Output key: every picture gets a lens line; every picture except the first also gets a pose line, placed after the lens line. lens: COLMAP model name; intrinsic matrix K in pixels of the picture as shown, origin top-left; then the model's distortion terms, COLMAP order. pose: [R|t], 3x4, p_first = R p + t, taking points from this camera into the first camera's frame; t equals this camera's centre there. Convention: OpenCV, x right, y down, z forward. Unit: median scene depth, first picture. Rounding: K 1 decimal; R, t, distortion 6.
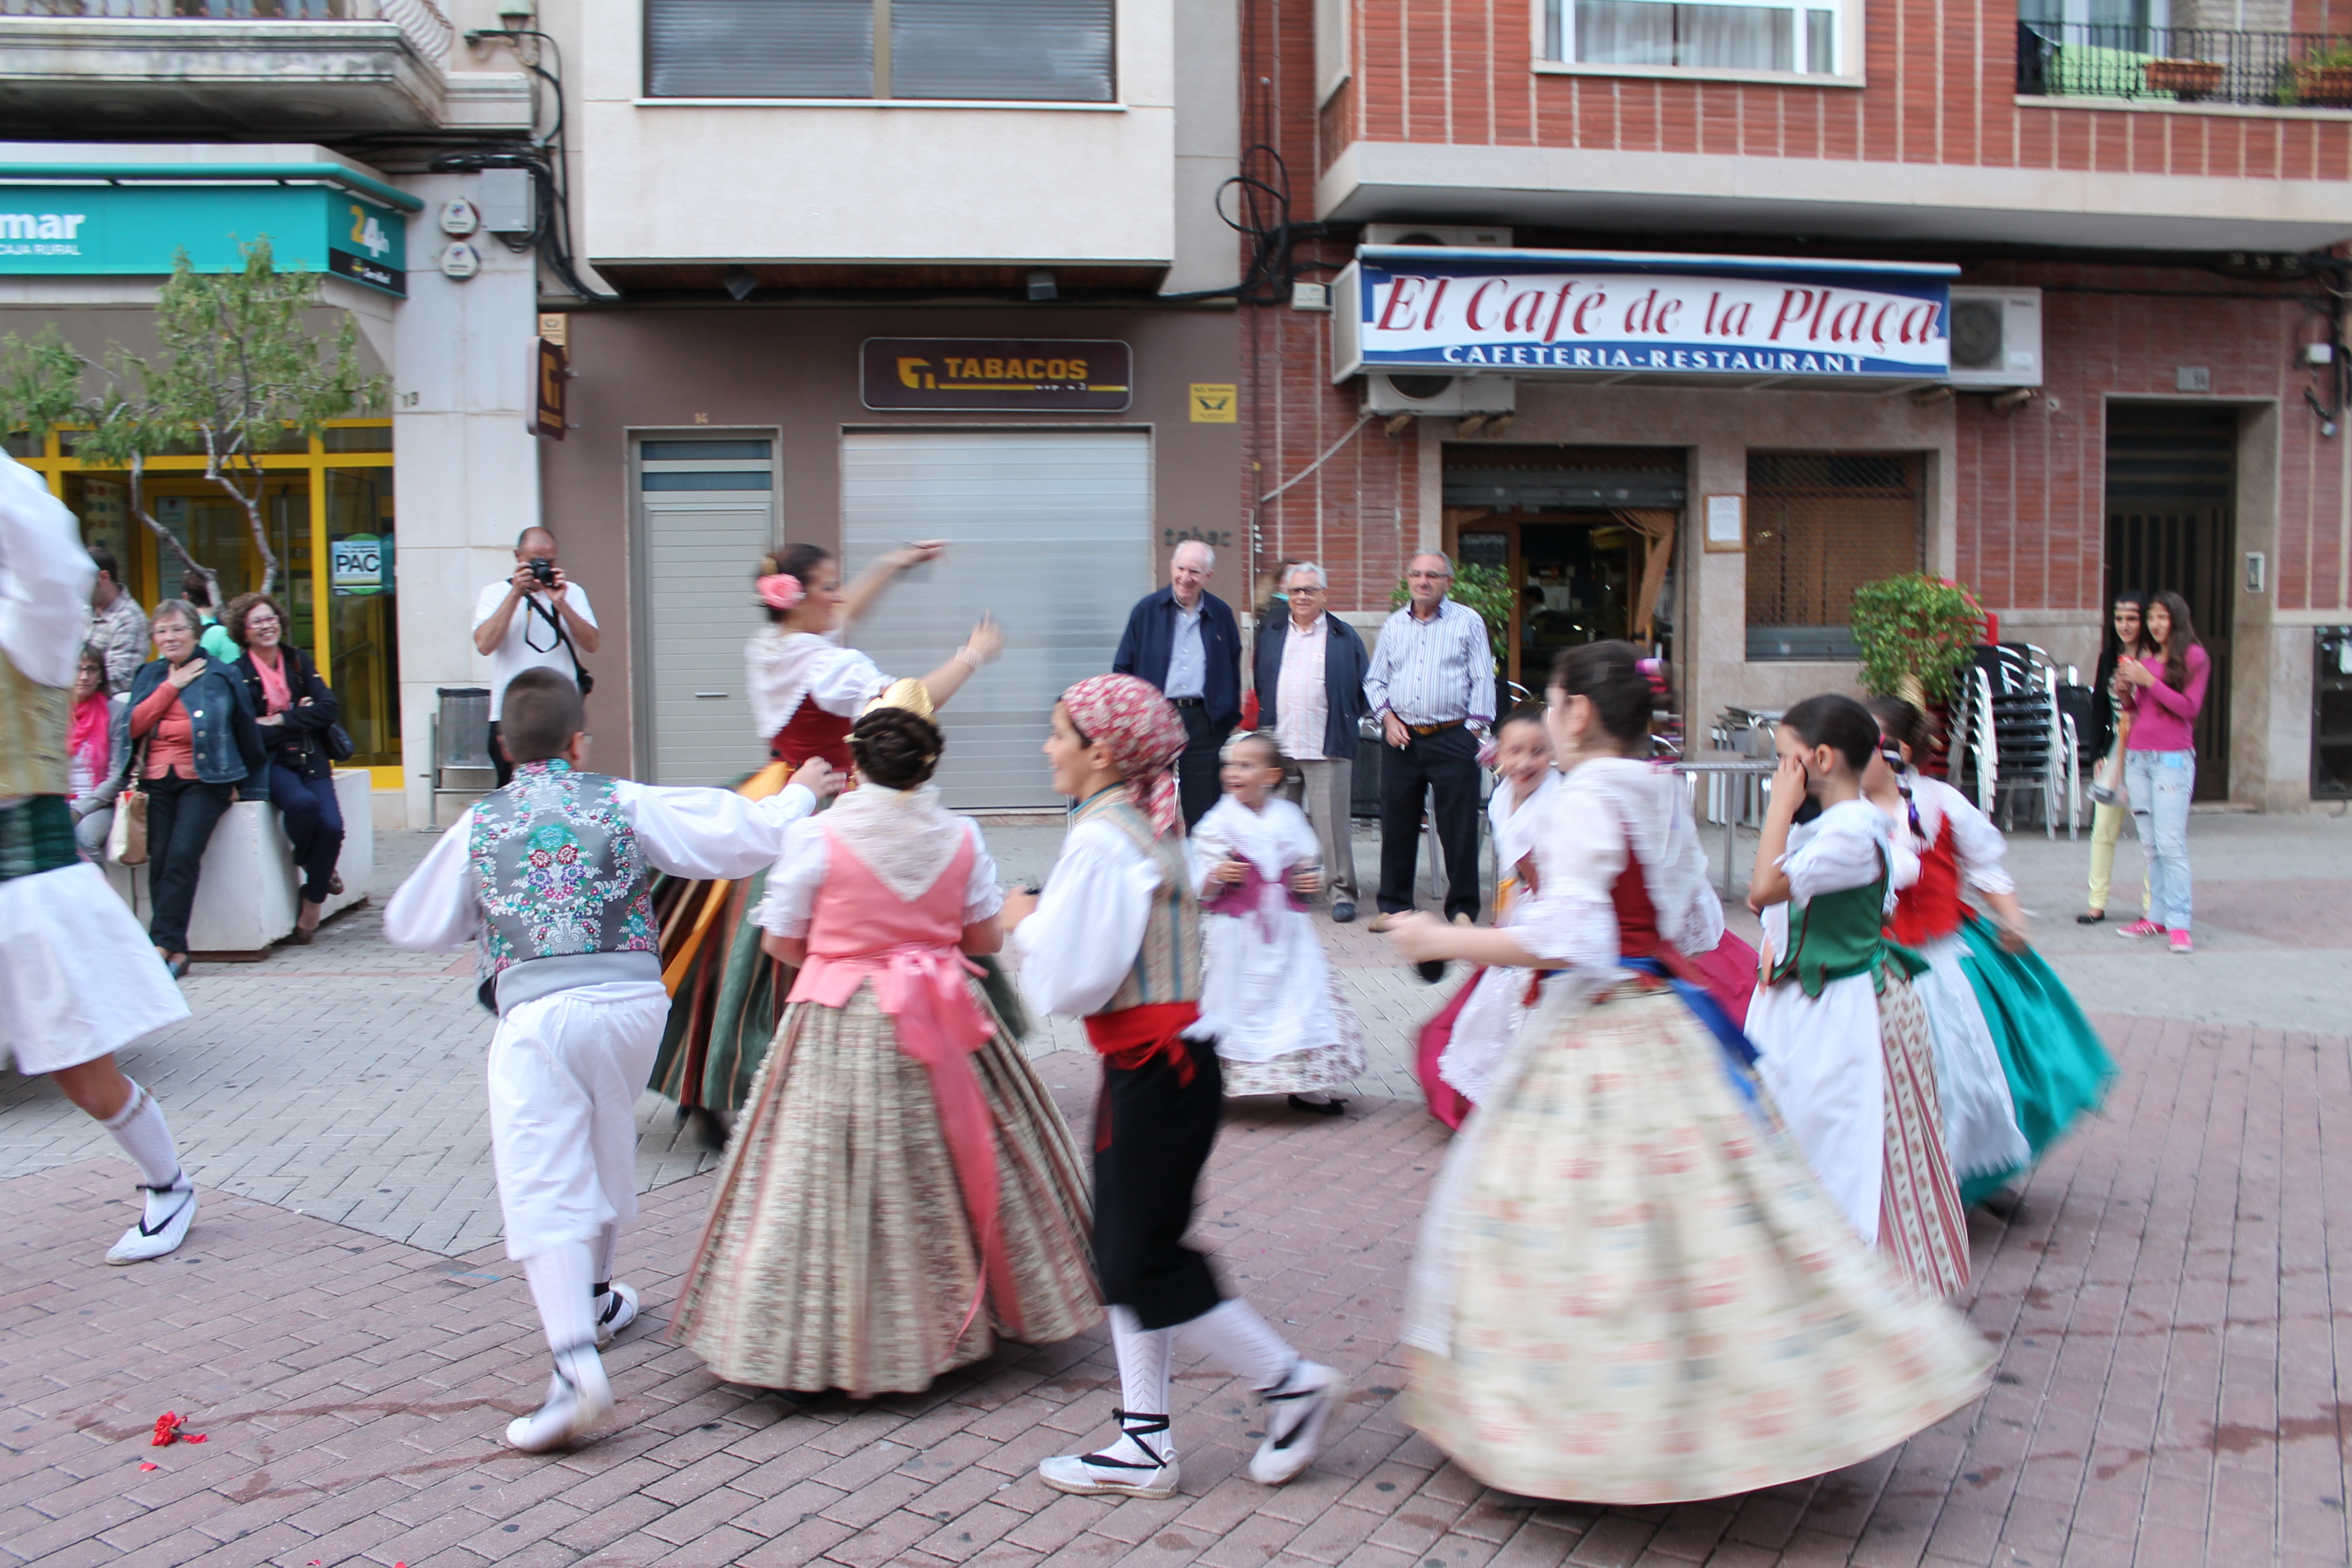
lens RADIAL K [[1969.9, 0, 1179.4], [0, 1969.9, 781.5], [0, 0, 1]] dist [-0.163304, 0.146328]
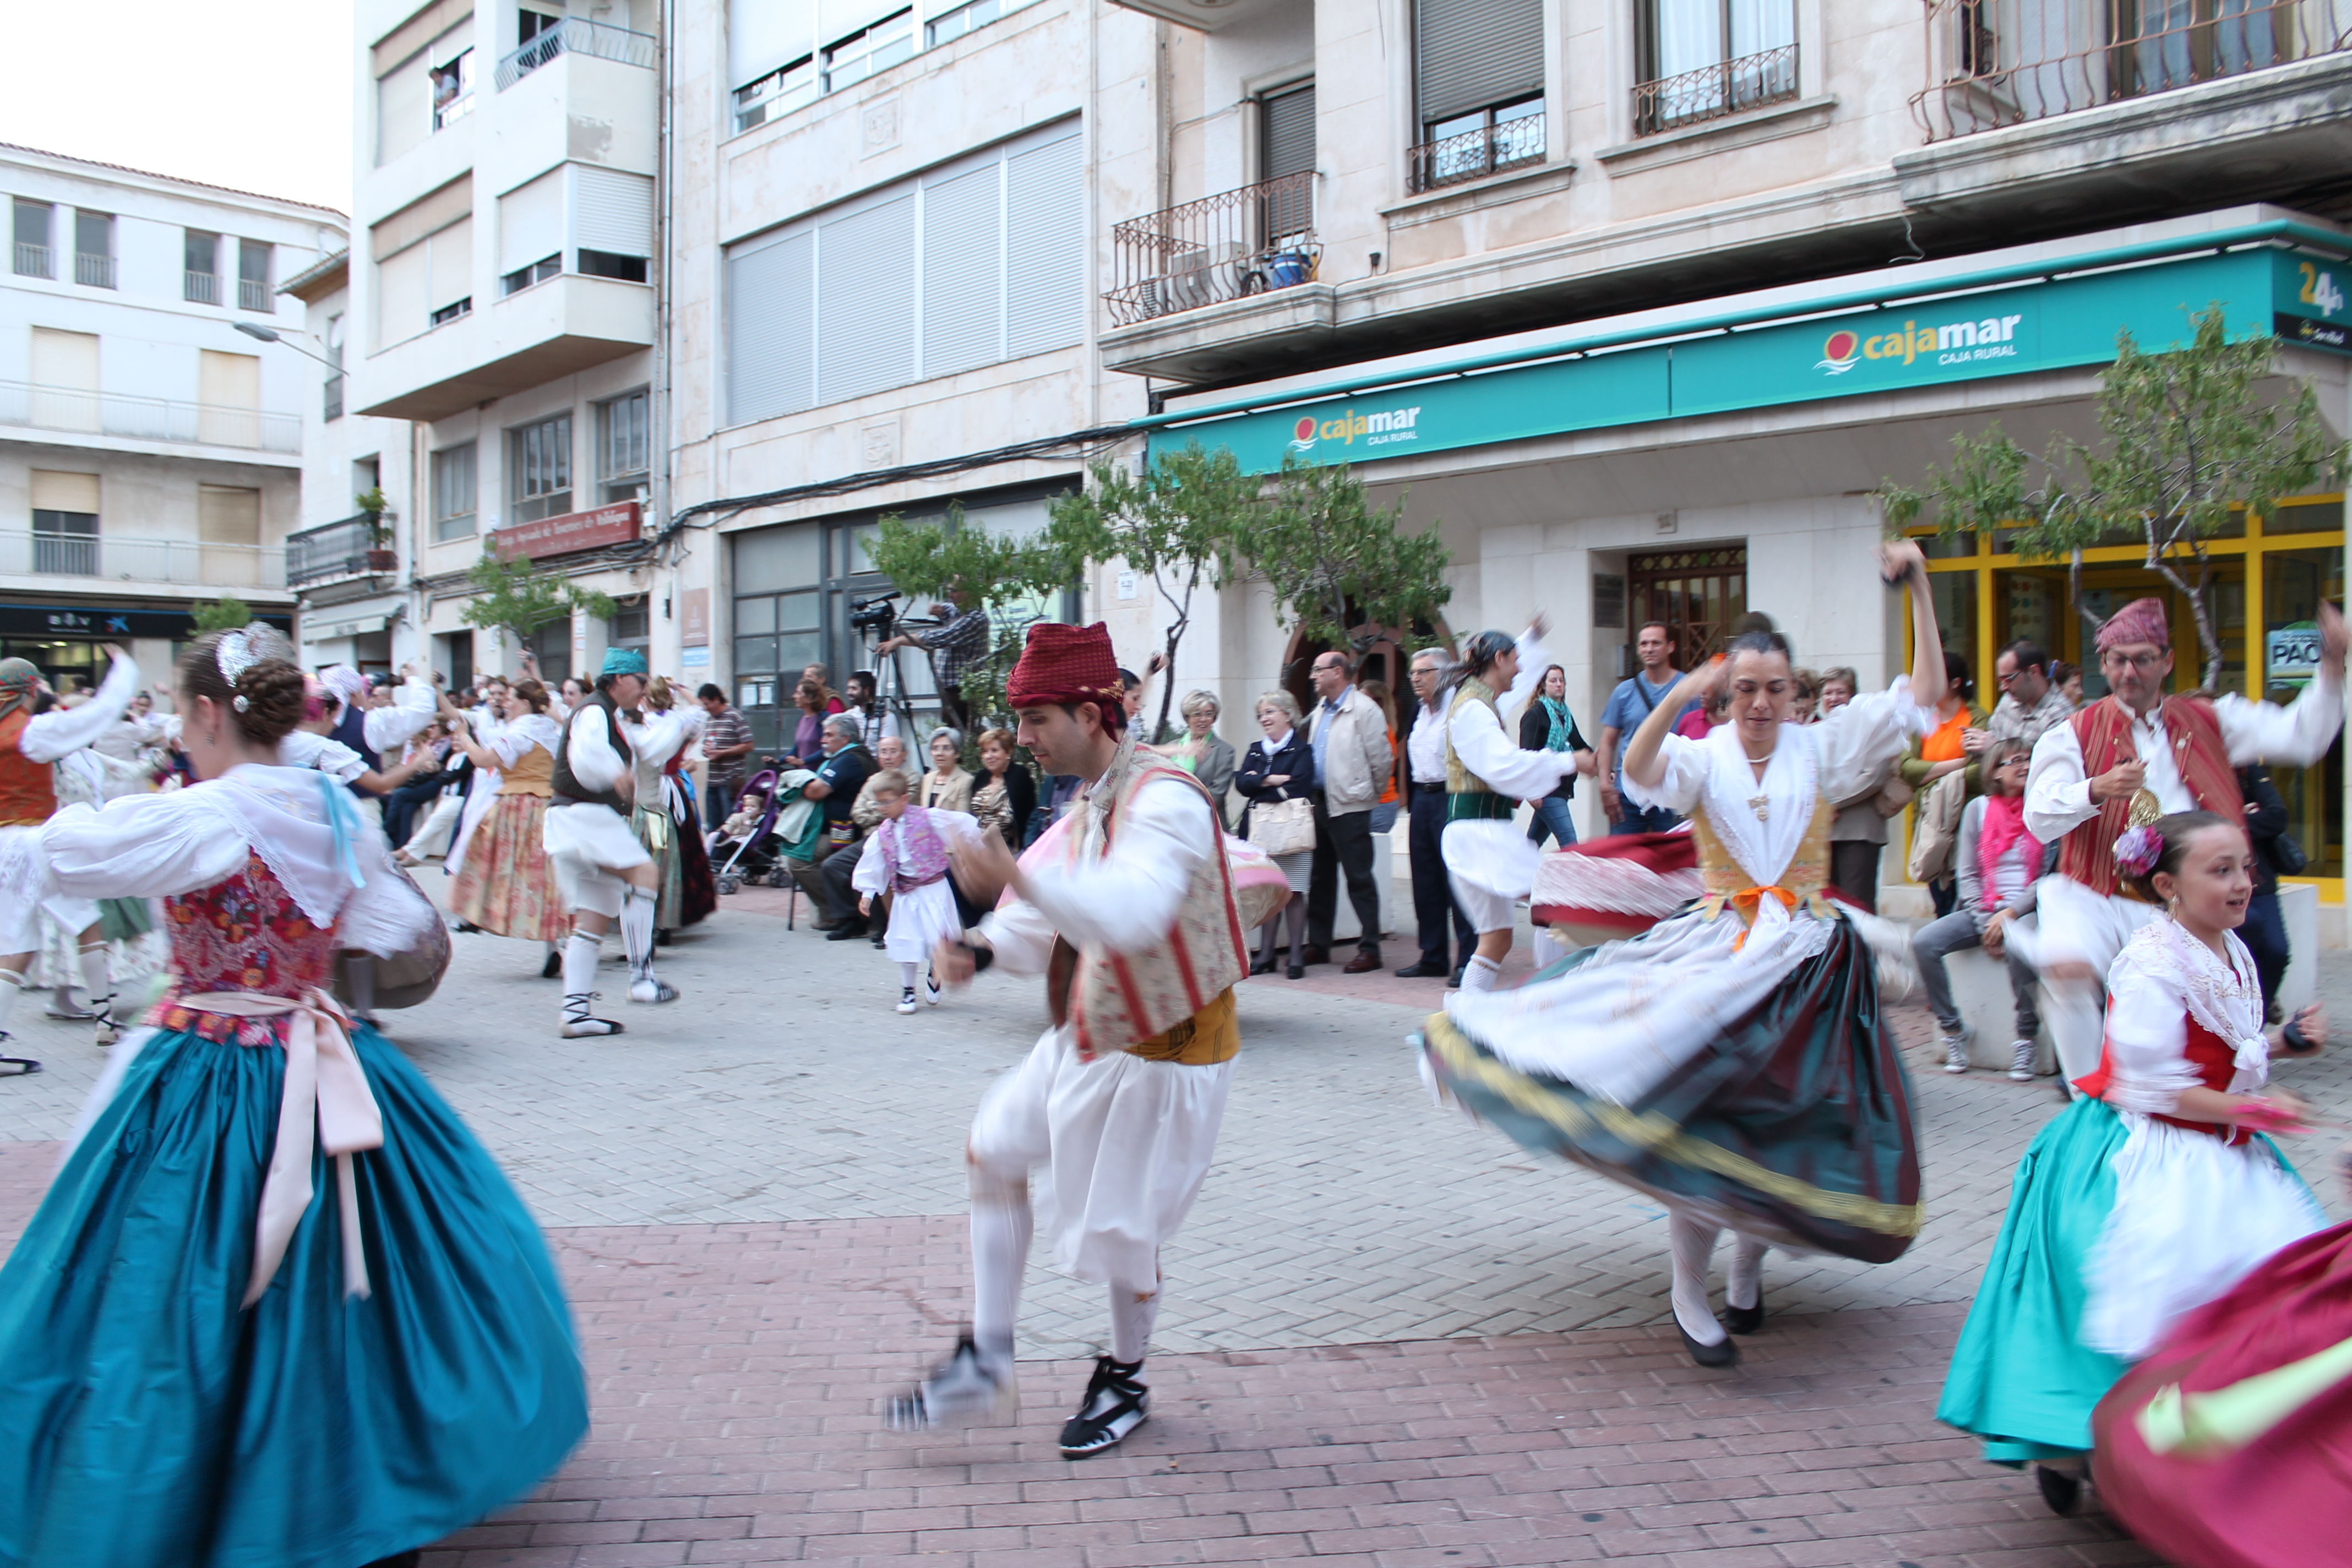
lens RADIAL K [[1961.3, 0, 1177.4], [0, 1961.3, 778.7], [0, 0, 1]] dist [-0.165333, 0.146915]
pose [[0.602370, 0.019474, -0.797979, -0.034064], [-0.058601, 0.998084, -0.019878, -0.005460], [0.796063, 0.058736, 0.602357, 0.039055]]
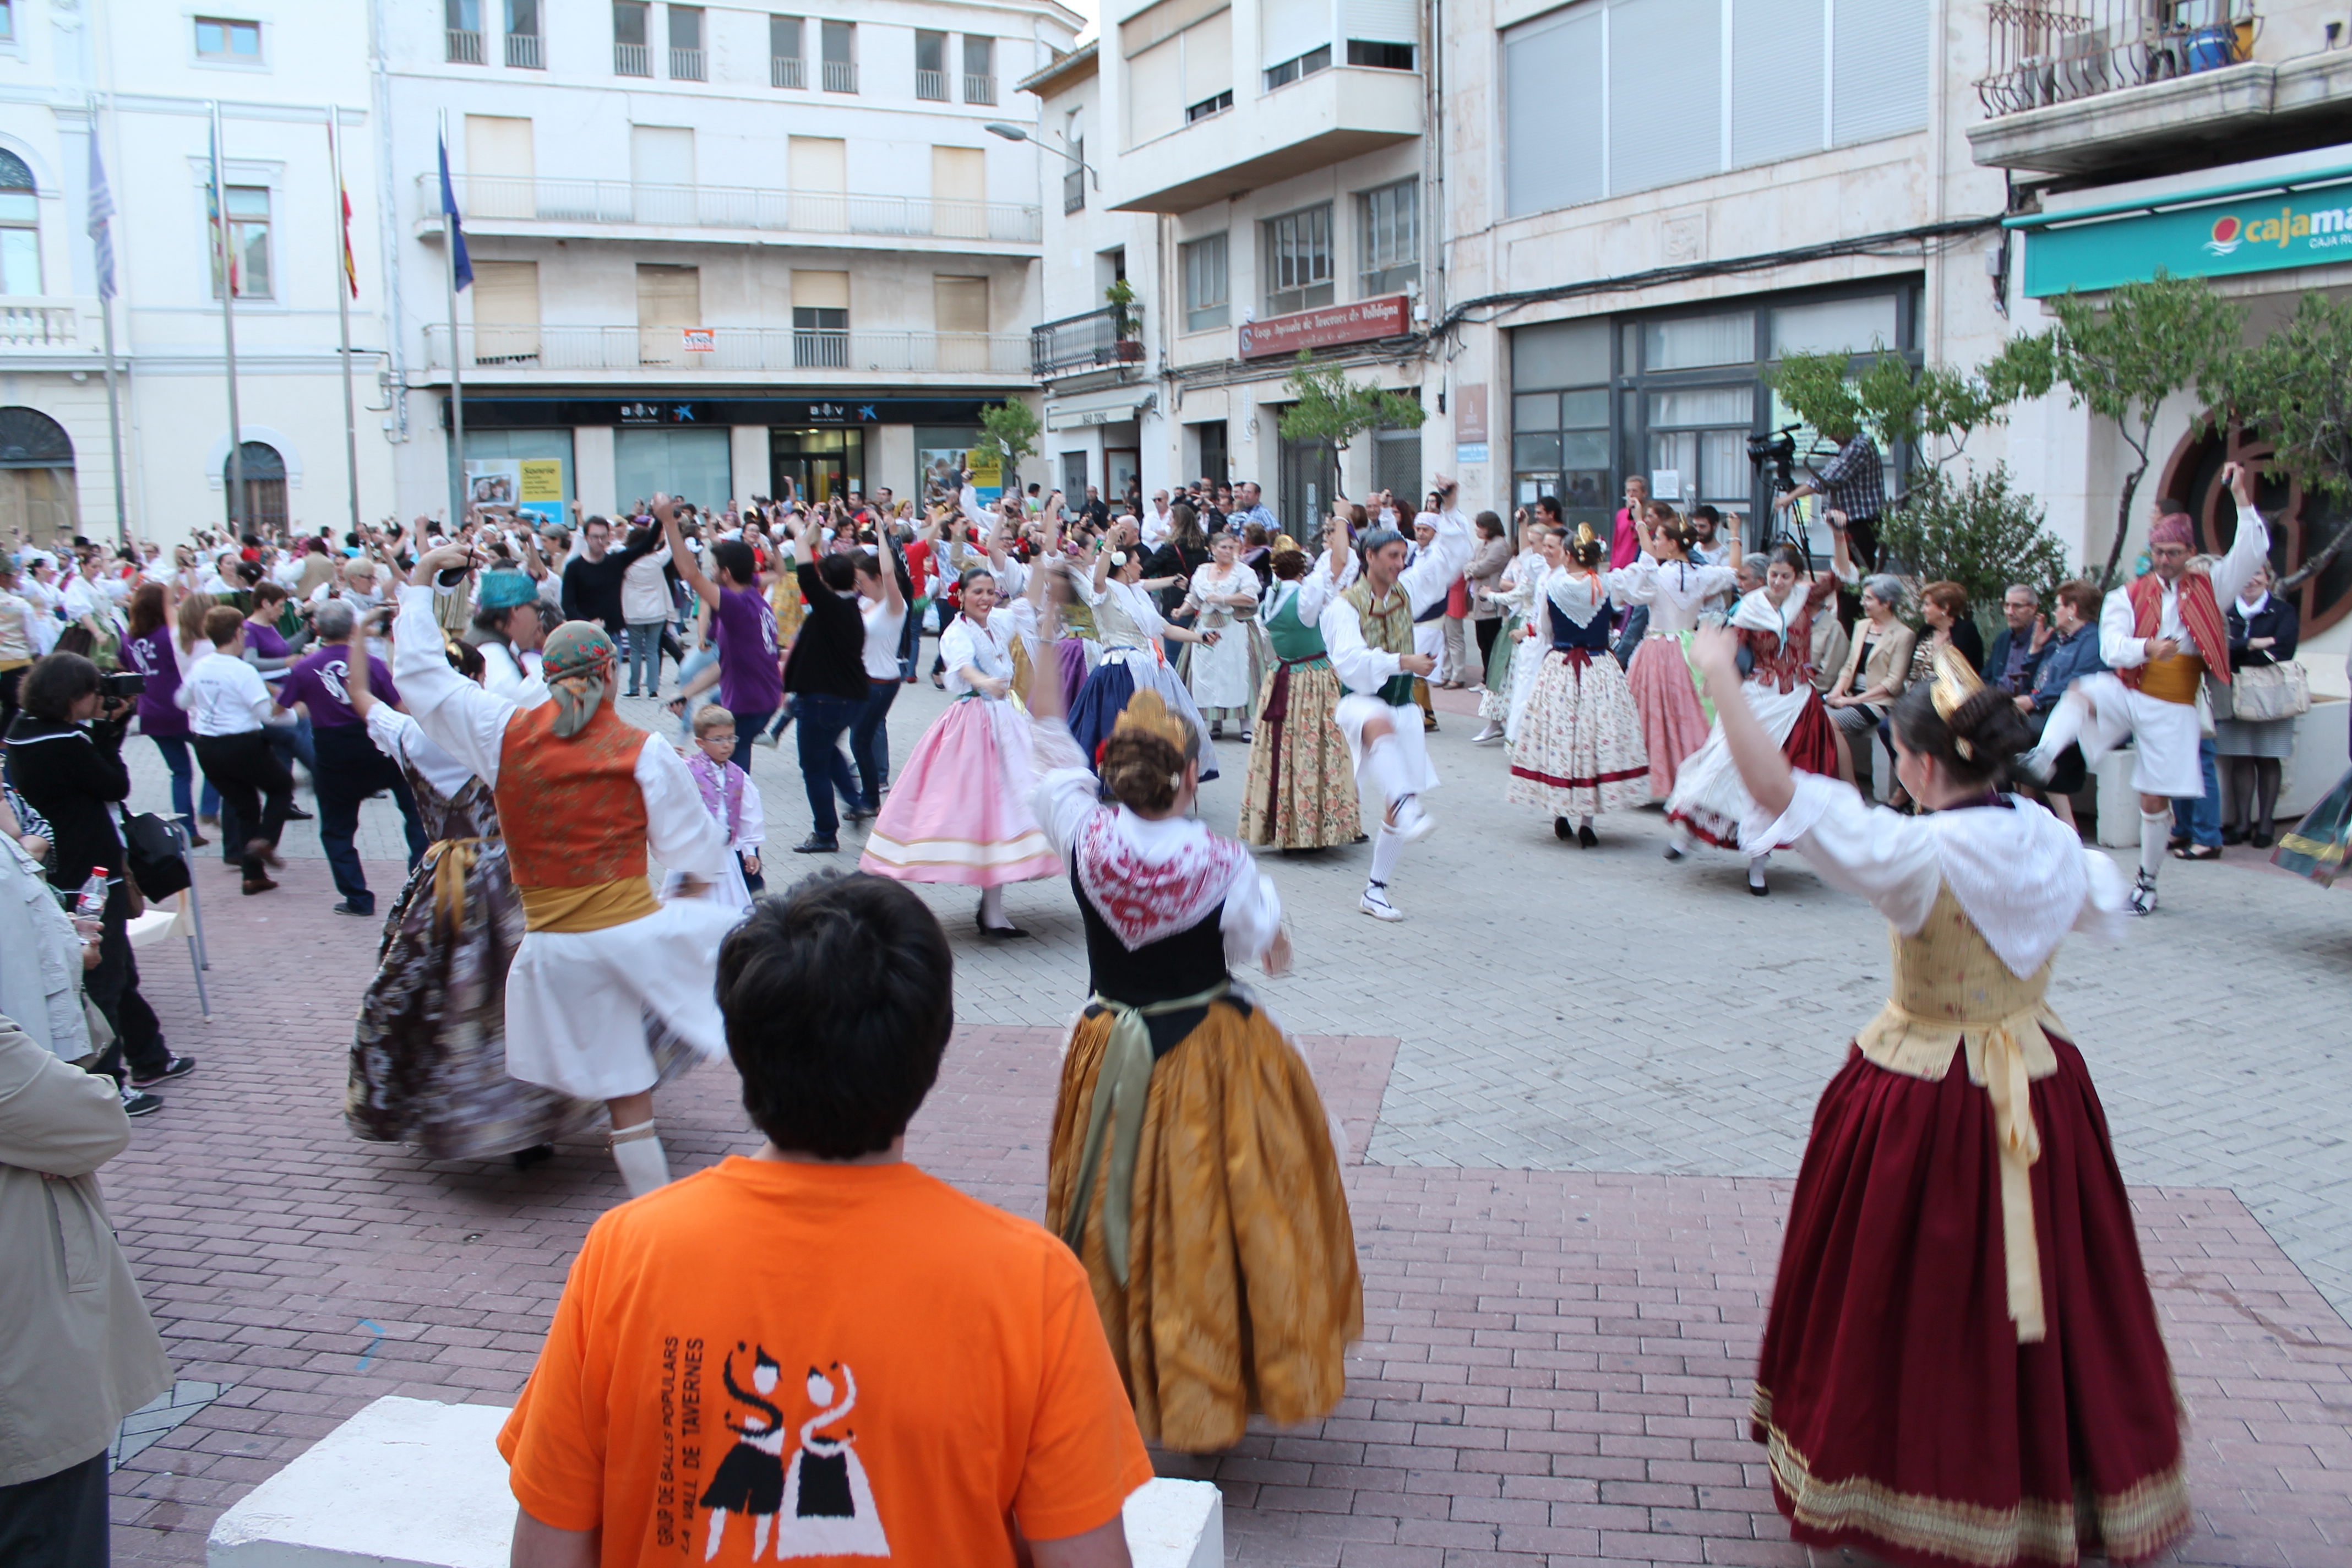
lens RADIAL K [[1966.7, 0, 1177.6], [0, 1966.7, 777.4], [0, 0, 1]] dist [-0.167010, 0.148026]
pose [[0.319686, 0.136496, -0.937641, -0.109183], [-0.056158, 0.990560, 0.125053, -0.045705], [0.945858, 0.012678, 0.324333, -0.089322]]
